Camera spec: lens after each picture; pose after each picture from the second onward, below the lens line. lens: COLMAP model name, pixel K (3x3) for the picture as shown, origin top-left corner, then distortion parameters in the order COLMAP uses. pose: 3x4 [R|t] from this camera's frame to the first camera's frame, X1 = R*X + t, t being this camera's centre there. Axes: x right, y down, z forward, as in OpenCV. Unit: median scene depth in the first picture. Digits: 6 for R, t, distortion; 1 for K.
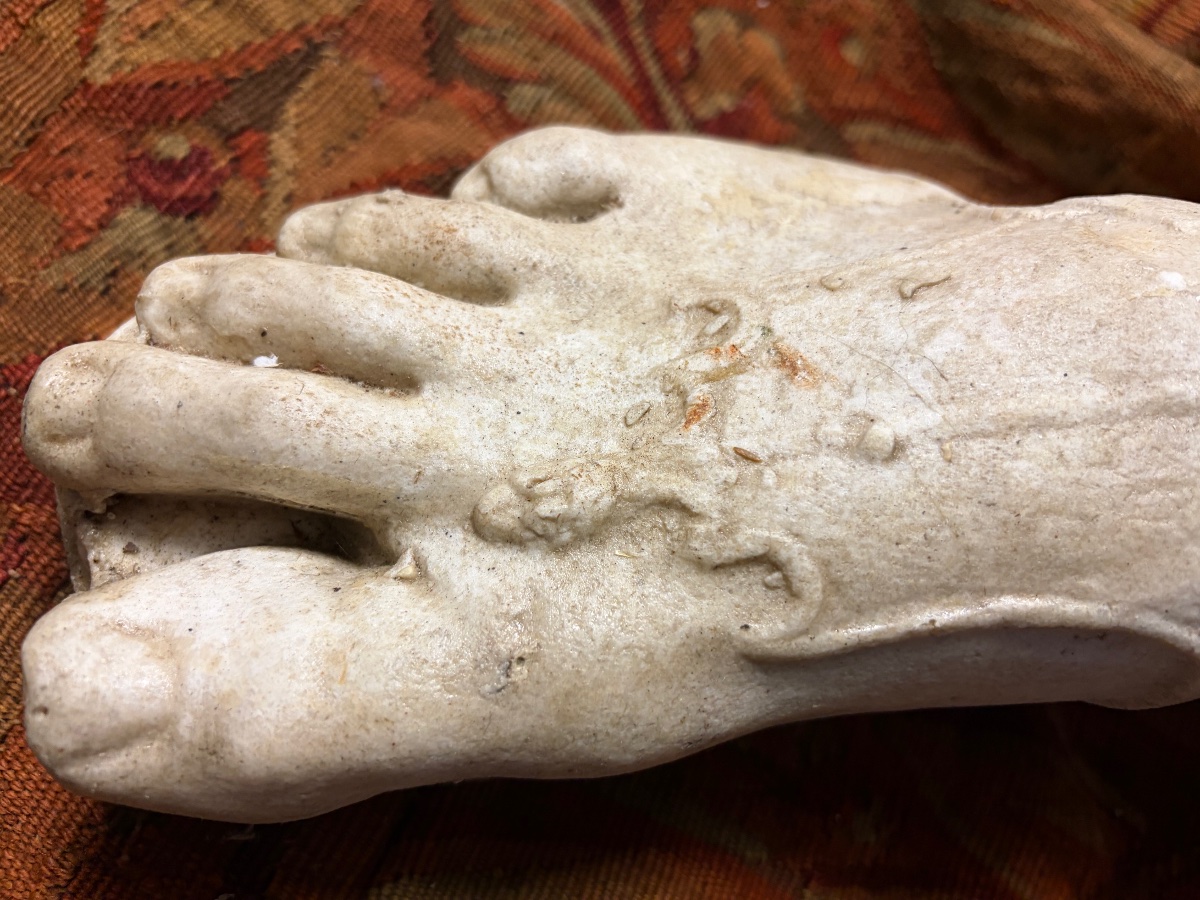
lens RADIAL K [[955.6, 0, 597.5], [0, 955.6, 471.6], [0, 0, 1]] dist [-0.011886, -0.006377]
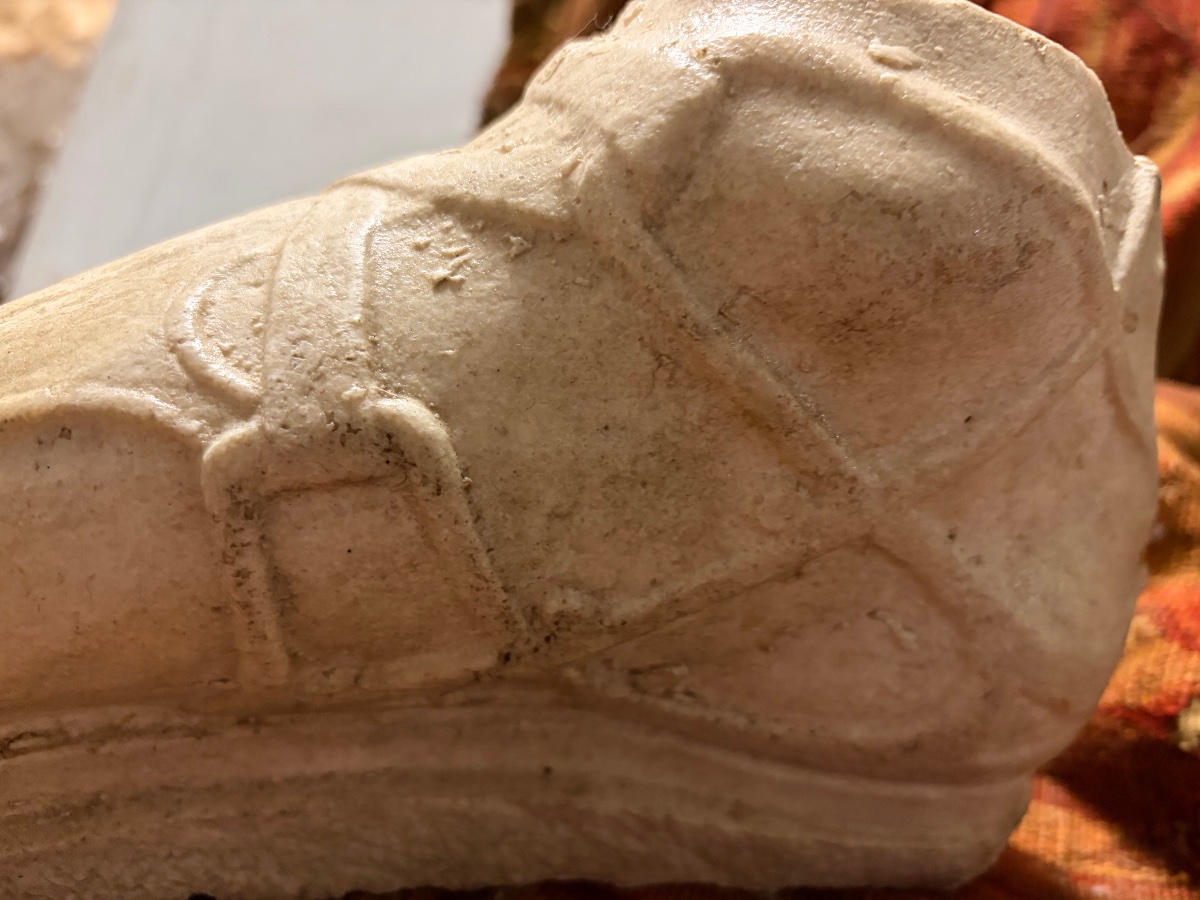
lens RADIAL K [[961.9, 0, 600.3], [0, 961.9, 464.6], [0, 0, 1]] dist [-0.023349, -0.001193]
pose [[0.972956, -0.230902, 0.006442, 0.972002], [0.170844, 0.700558, -0.692843, 0.876753], [0.155466, 0.675206, 0.721060, 0.422944]]
